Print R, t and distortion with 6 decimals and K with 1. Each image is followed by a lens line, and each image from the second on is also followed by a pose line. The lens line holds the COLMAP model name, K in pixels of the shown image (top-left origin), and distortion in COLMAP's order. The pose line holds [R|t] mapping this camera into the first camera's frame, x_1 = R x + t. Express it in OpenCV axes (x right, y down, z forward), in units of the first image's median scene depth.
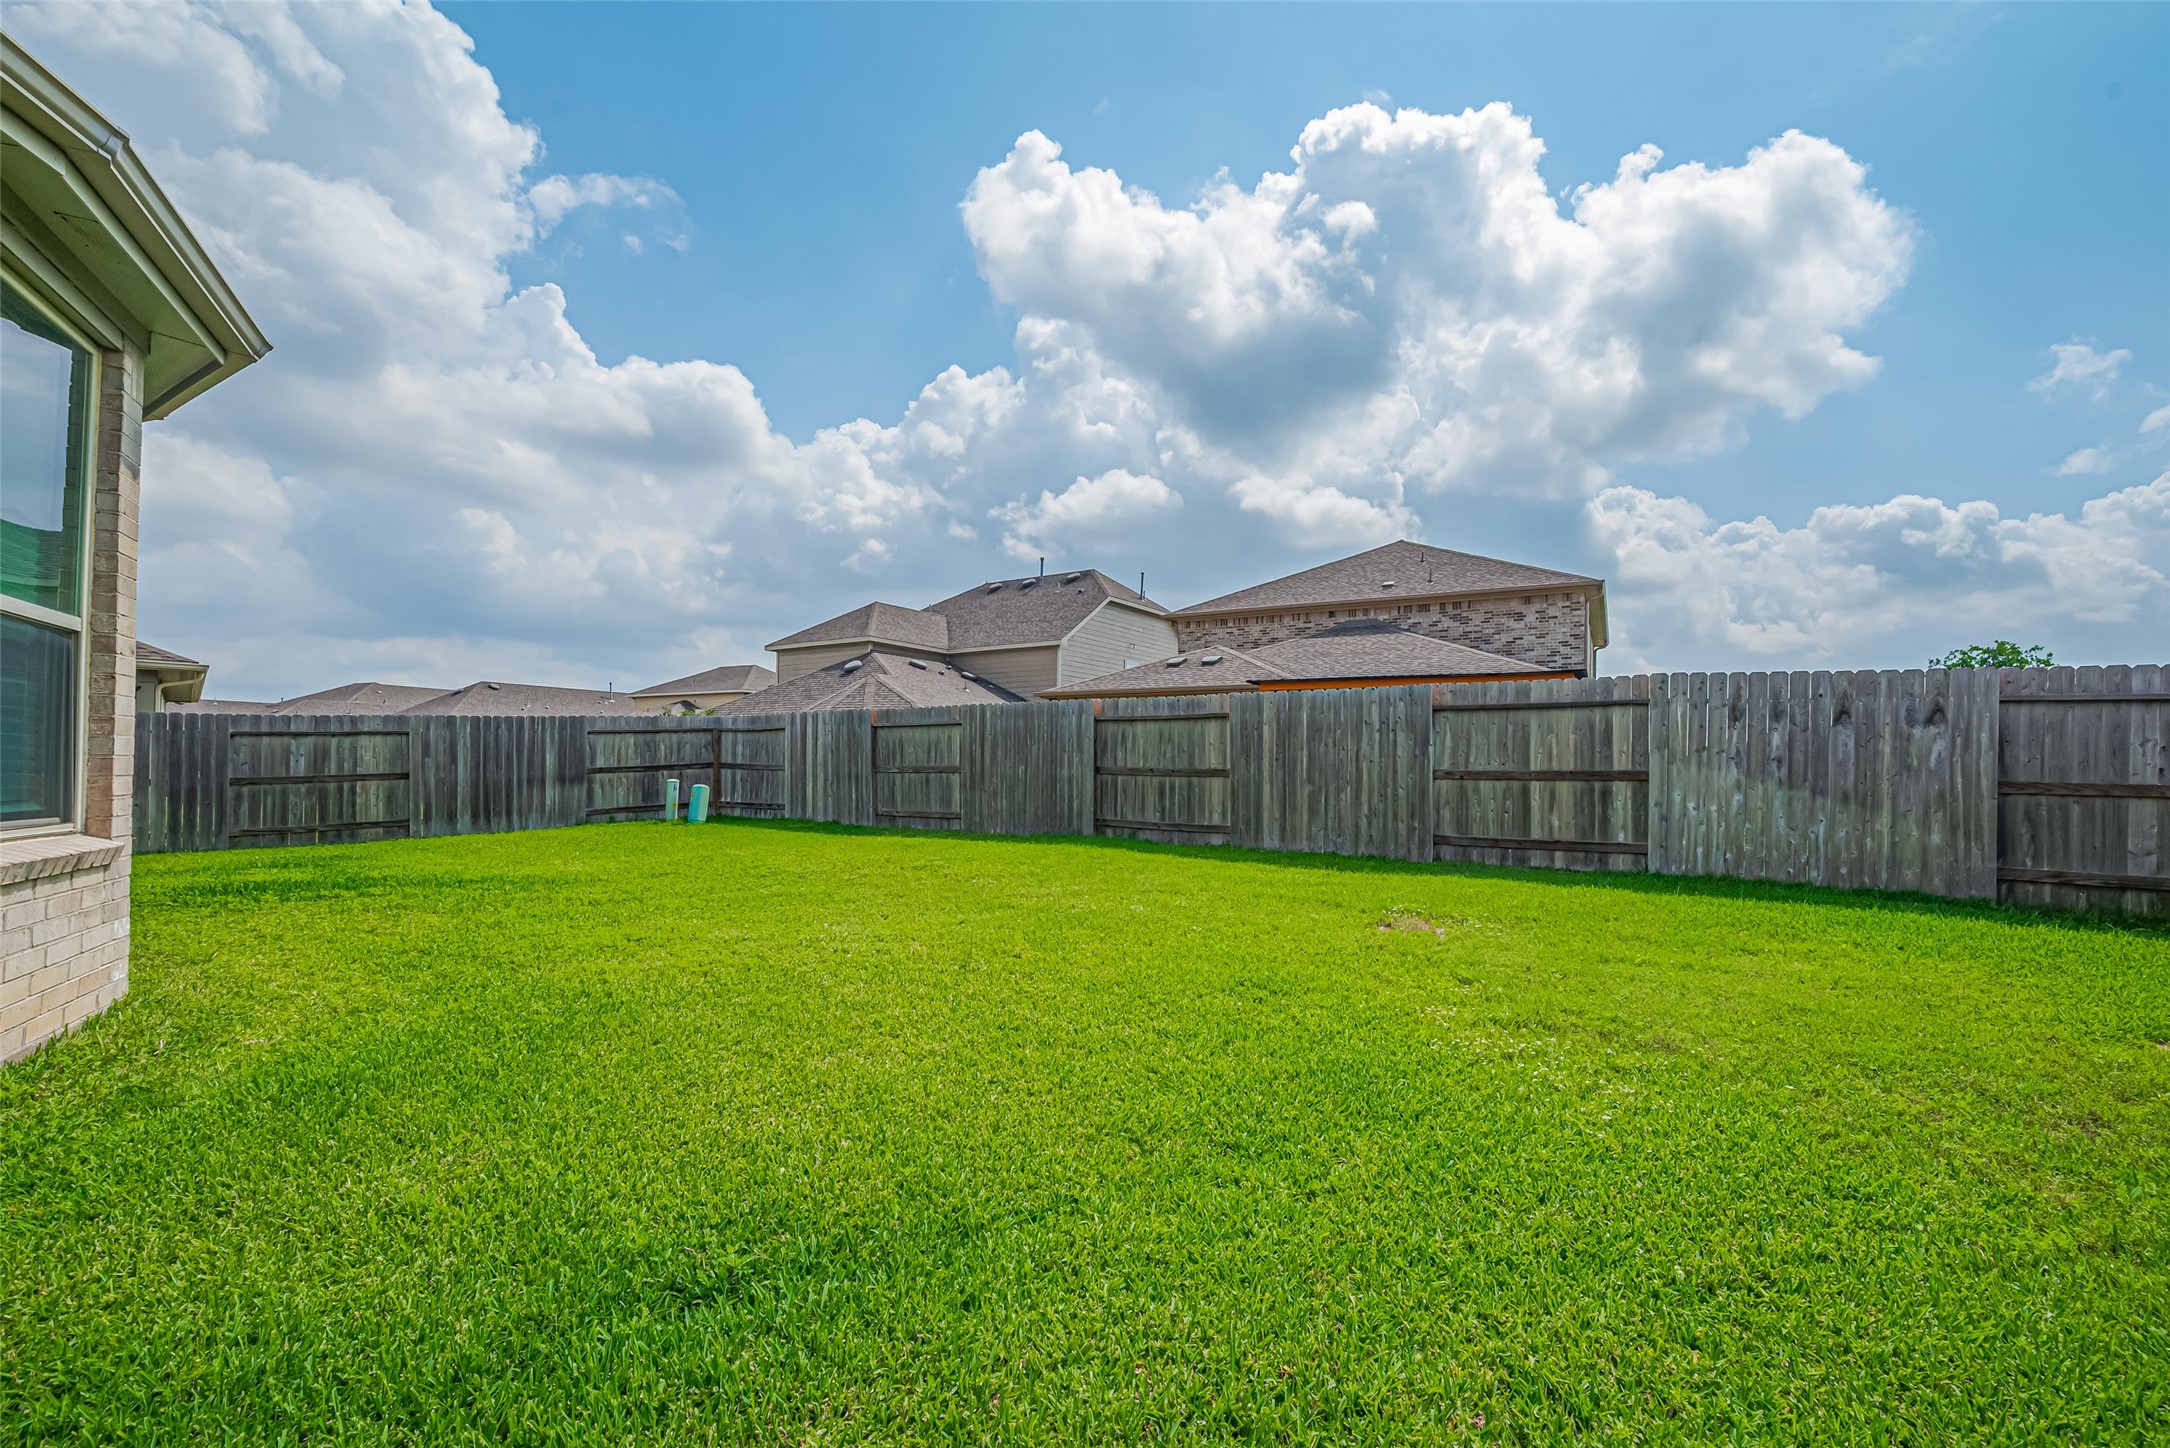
lens RADIAL K [[895.6, 0, 1080.4], [0, 895.6, 755.5], [0, 0, 1]] dist [-0.000245, 0.000071]
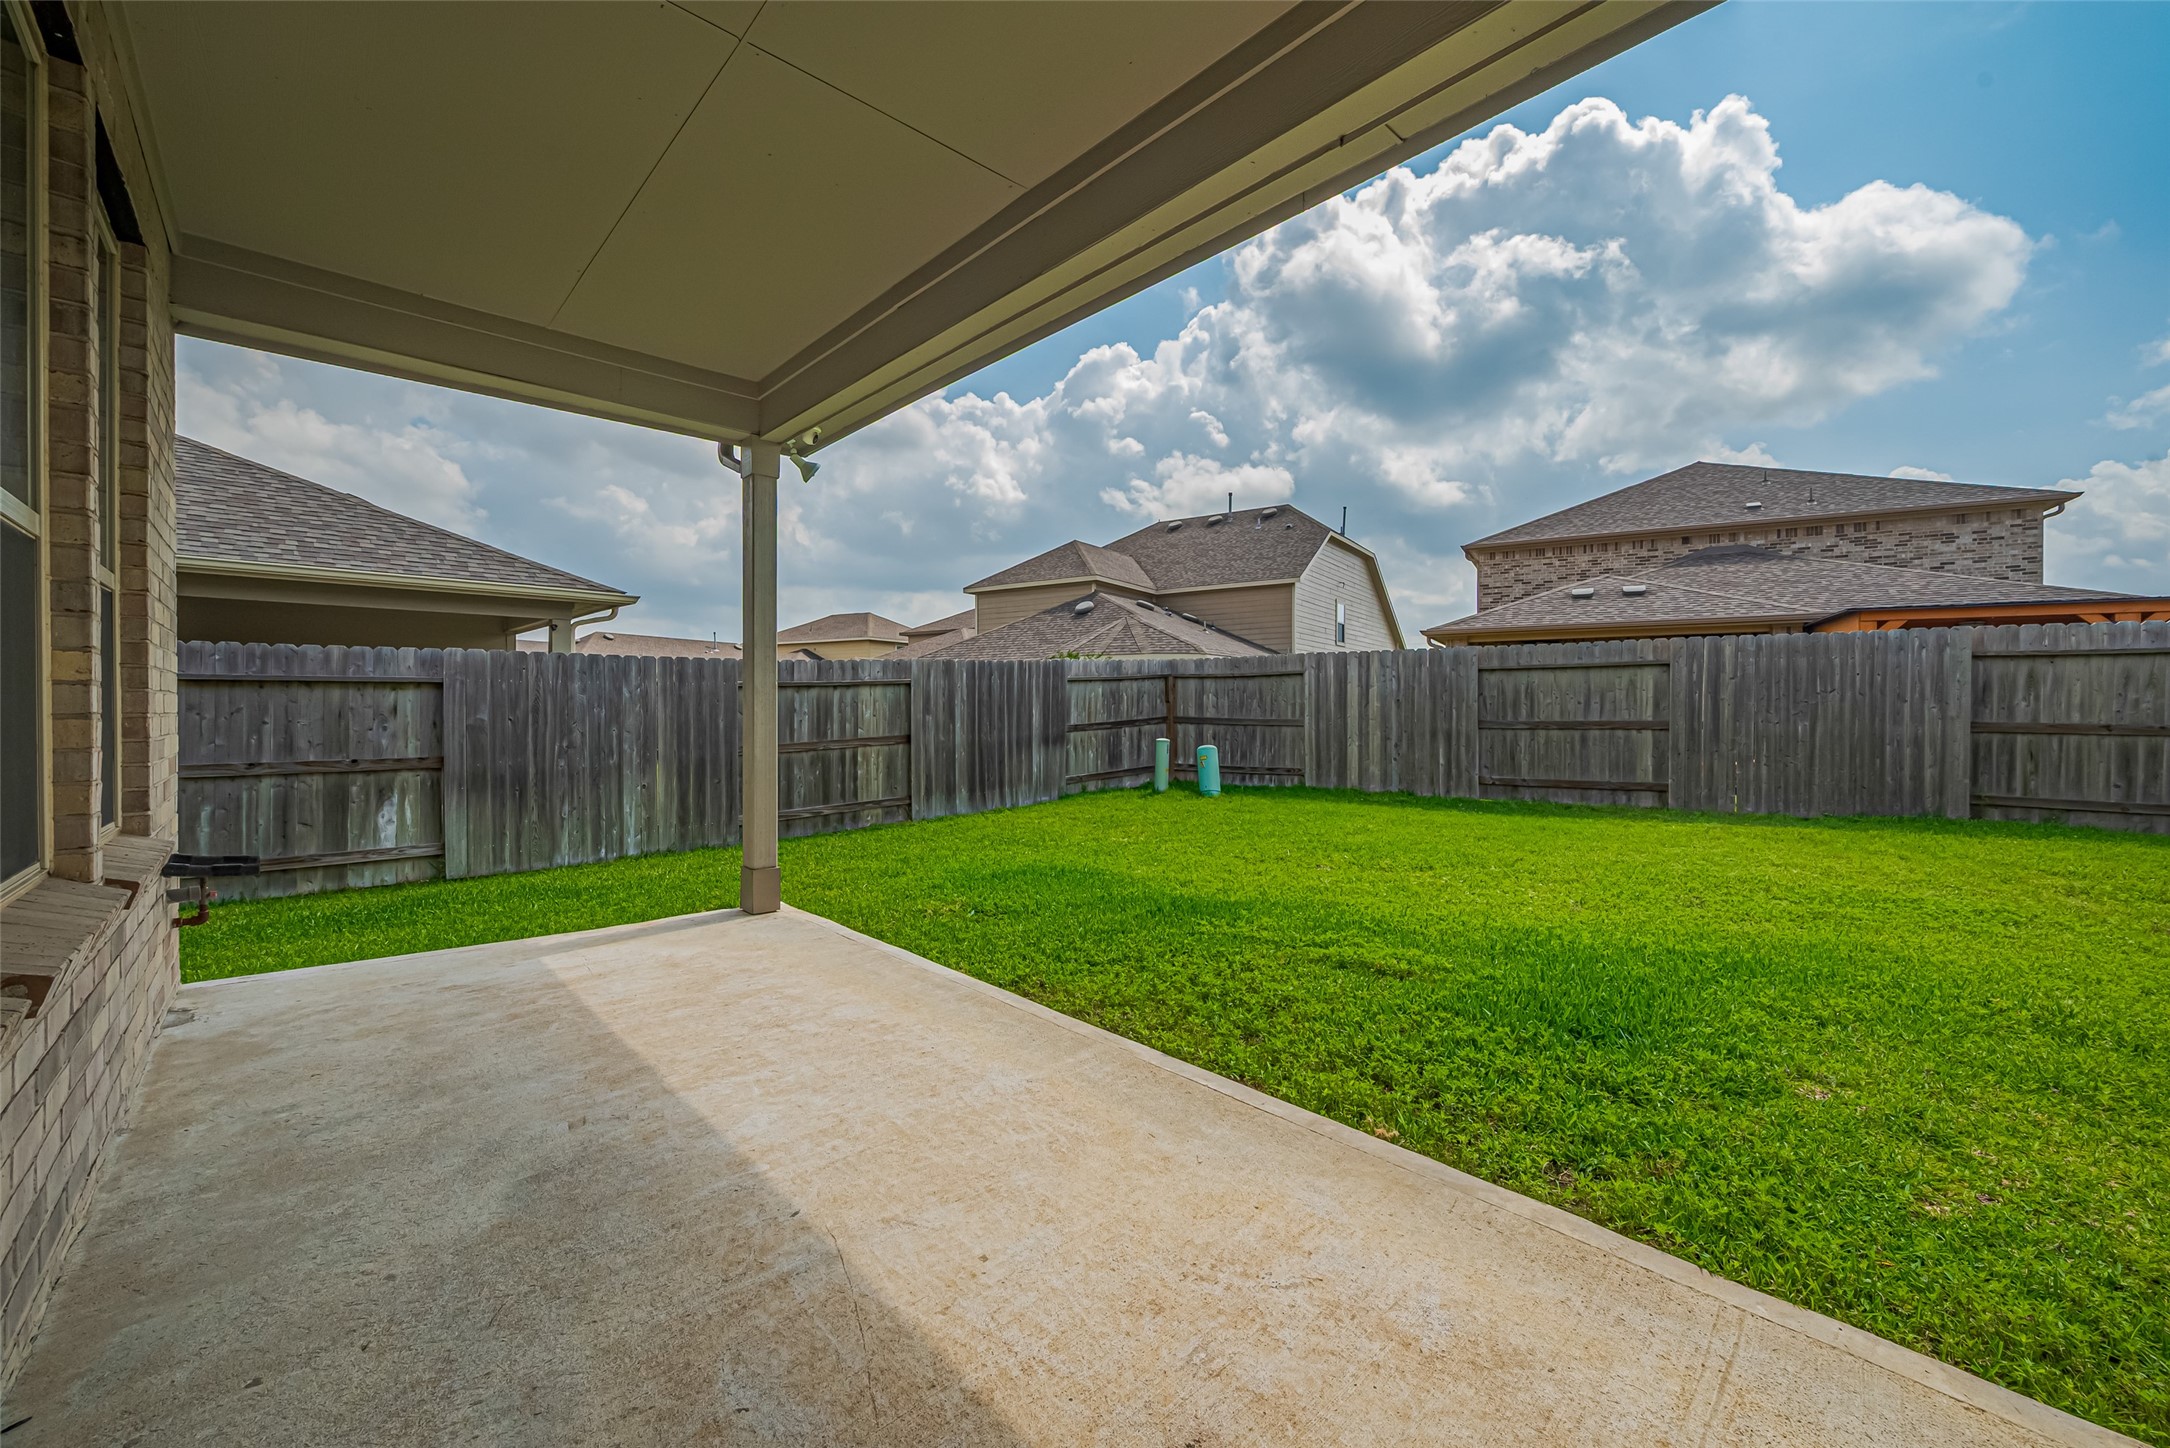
lens RADIAL K [[859.6, 0, 1085.0], [0, 859.6, 724.0], [0, 0, 1]] dist [-0.001809, -0.000162]
pose [[0.999788, -0.007576, -0.019124, -0.503797], [0.008094, 0.999598, 0.027174, -0.007601], [0.018910, -0.027323, 0.999448, 0.232405]]
